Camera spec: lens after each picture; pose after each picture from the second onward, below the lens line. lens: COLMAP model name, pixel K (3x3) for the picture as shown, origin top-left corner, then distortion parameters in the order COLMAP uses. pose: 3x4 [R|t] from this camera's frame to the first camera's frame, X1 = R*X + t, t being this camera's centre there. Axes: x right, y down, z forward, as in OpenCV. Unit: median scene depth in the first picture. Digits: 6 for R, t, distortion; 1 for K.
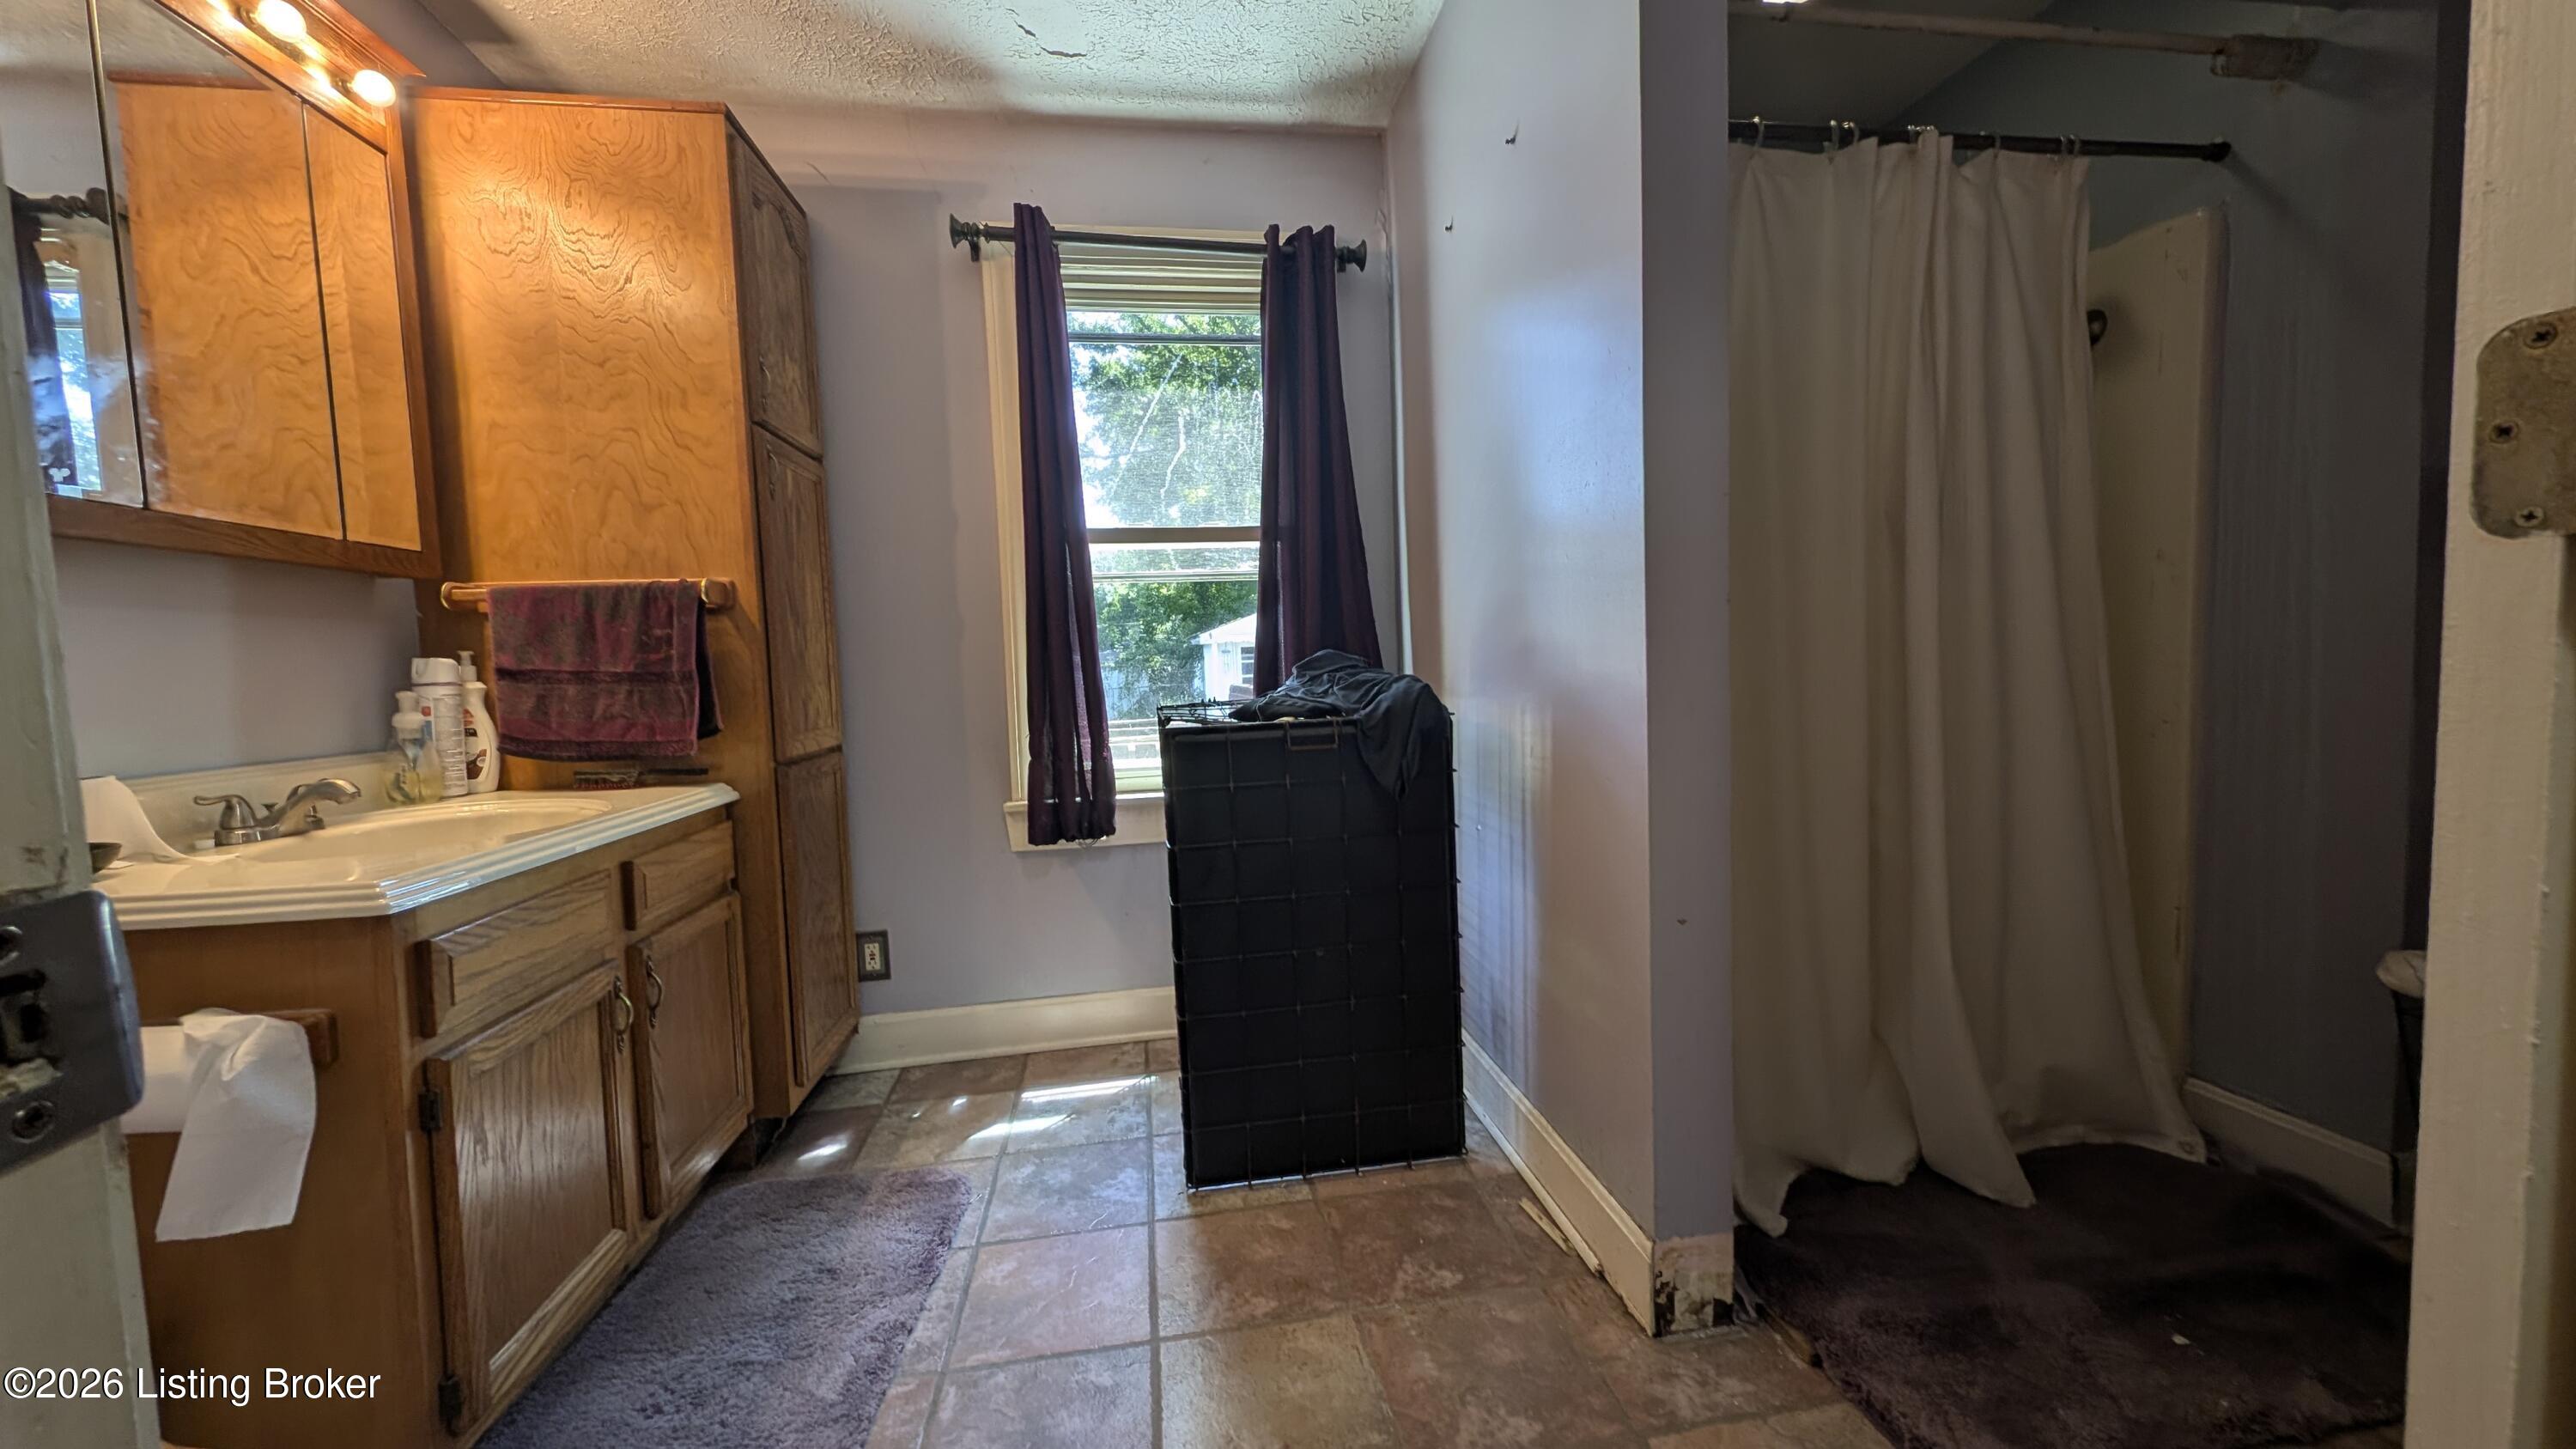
lens RADIAL K [[956.7, 0, 1298.5], [0, 956.7, 719.9], [0, 0, 1]] dist [0.002667, -0.000336]
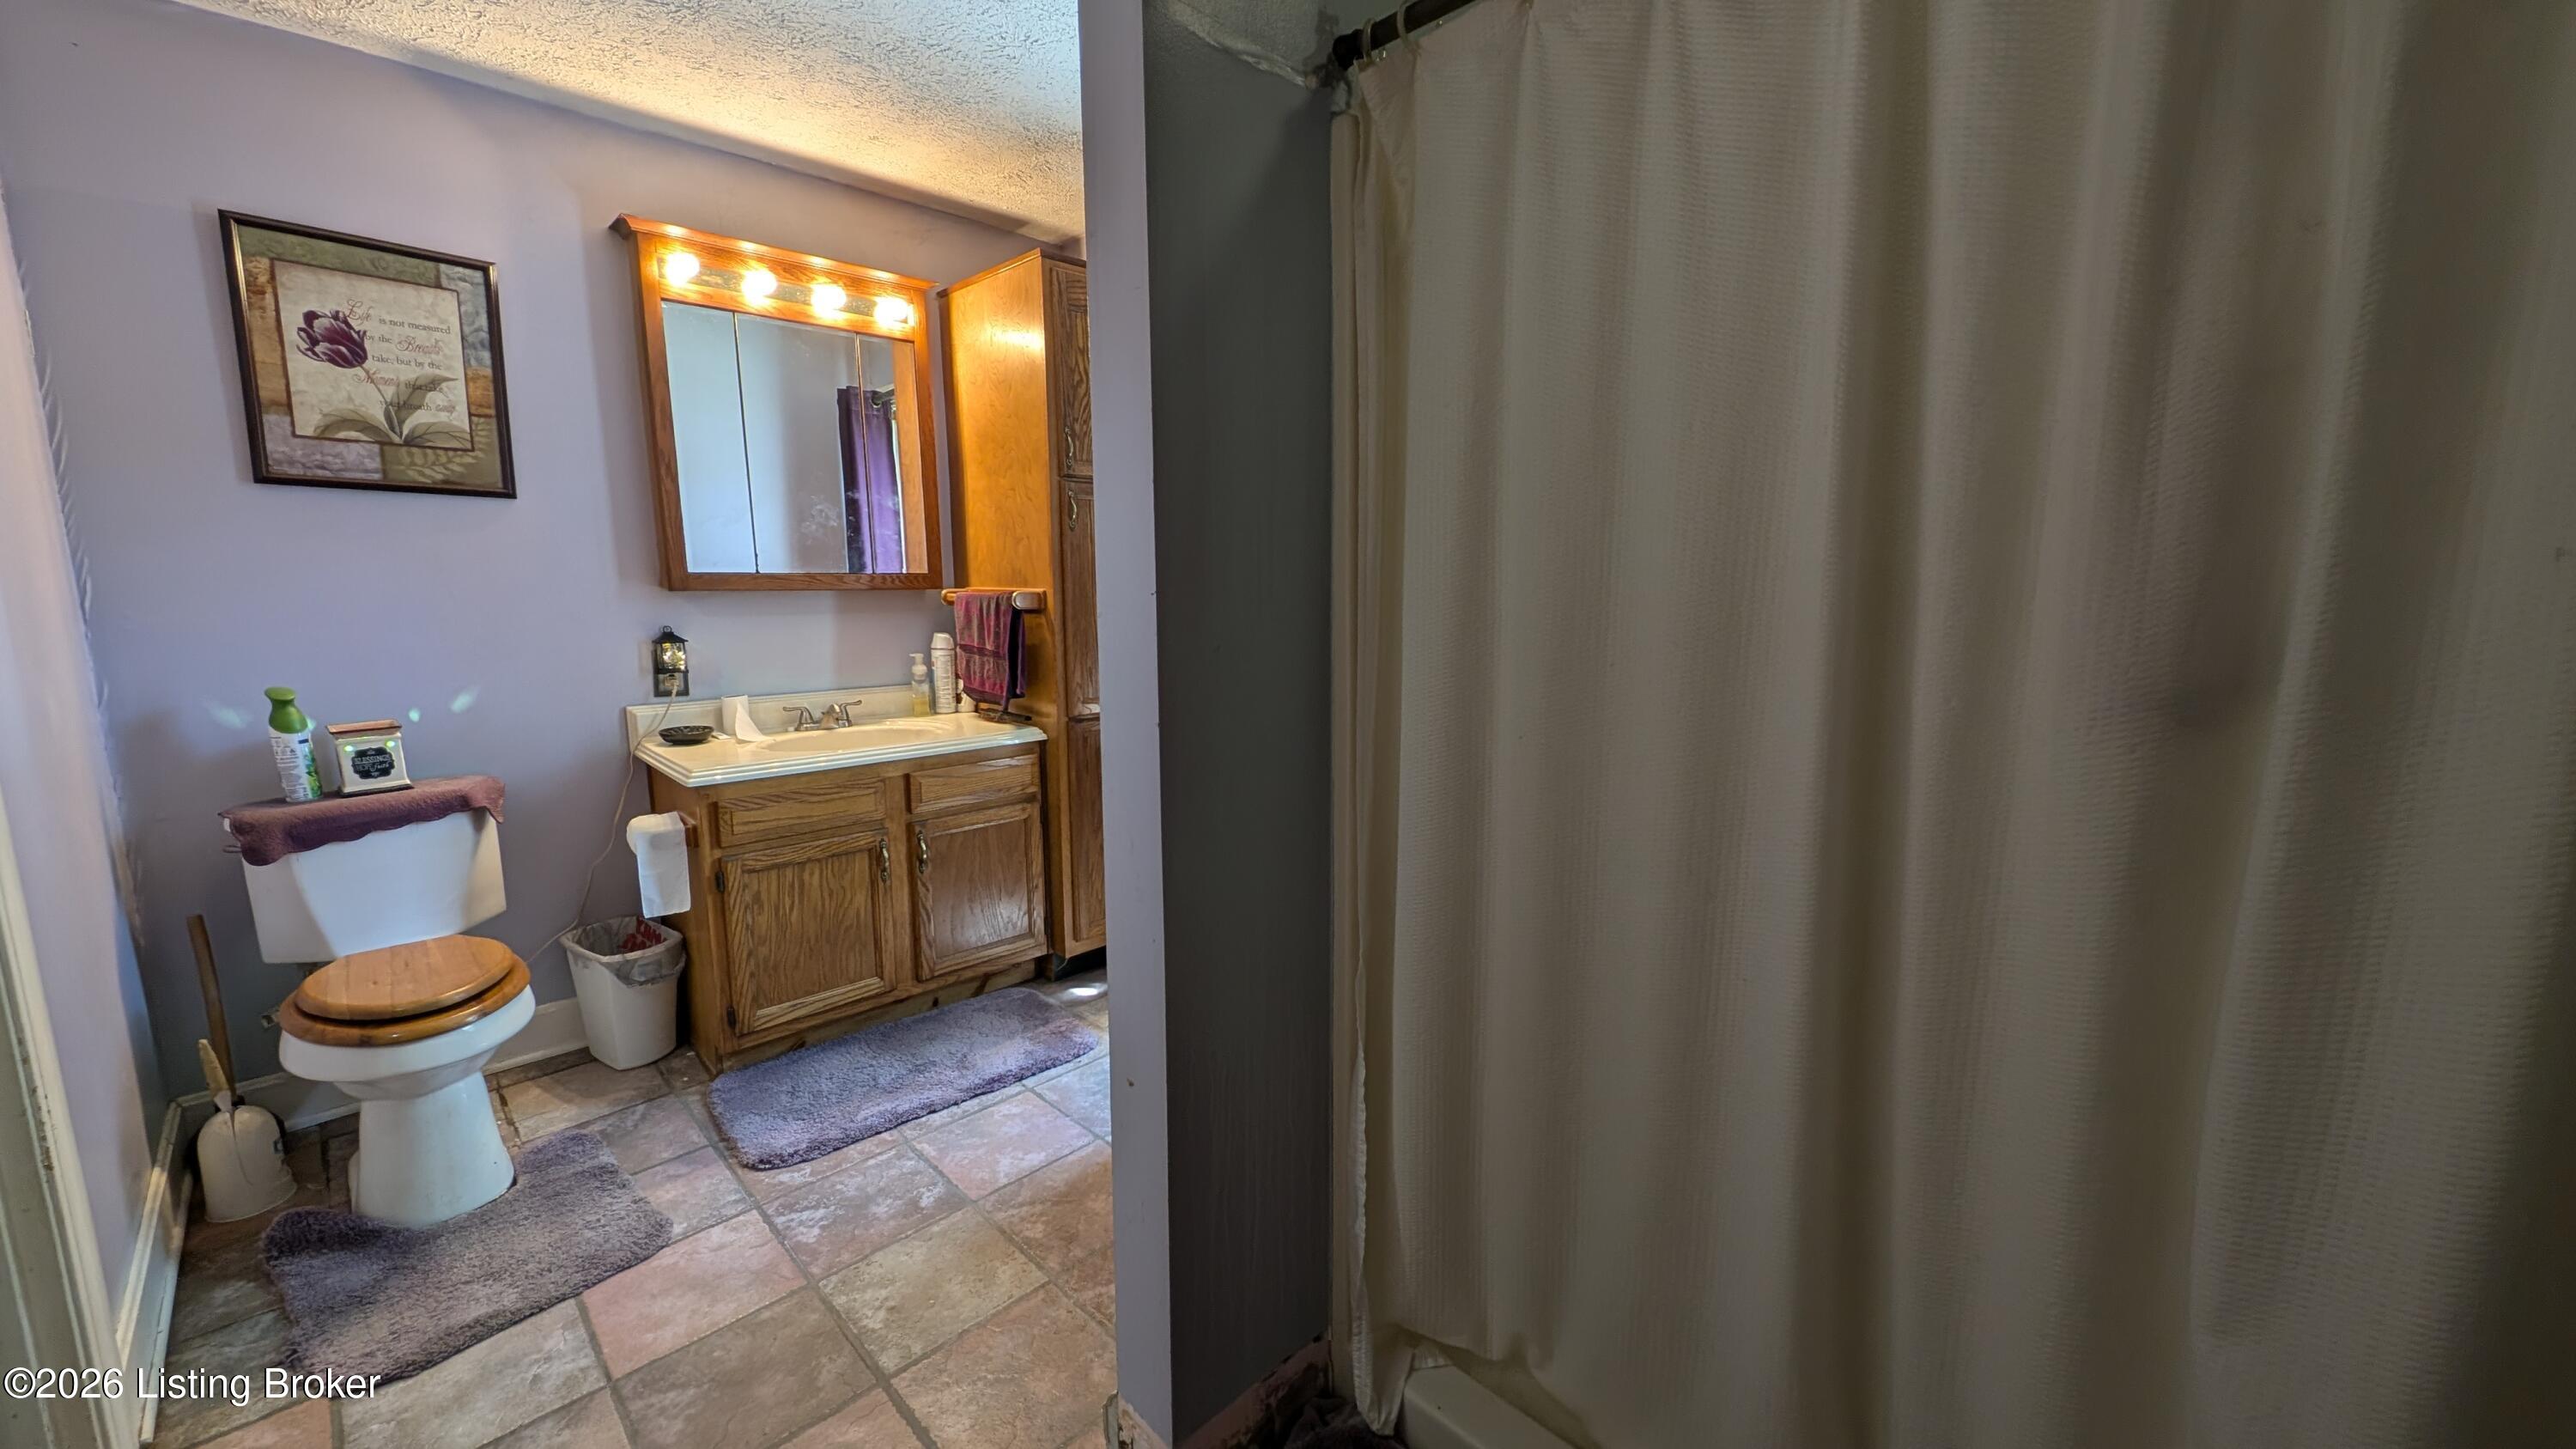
lens RADIAL K [[956.7, 0, 1295.9], [0, 956.7, 721.4], [0, 0, 1]] dist [0.002667, -0.000336]
pose [[0.593337, 0.154279, -0.790031, 0.903182], [-0.072234, 0.987706, 0.138632, -0.199314], [0.801707, -0.025188, 0.597187, 0.486315]]
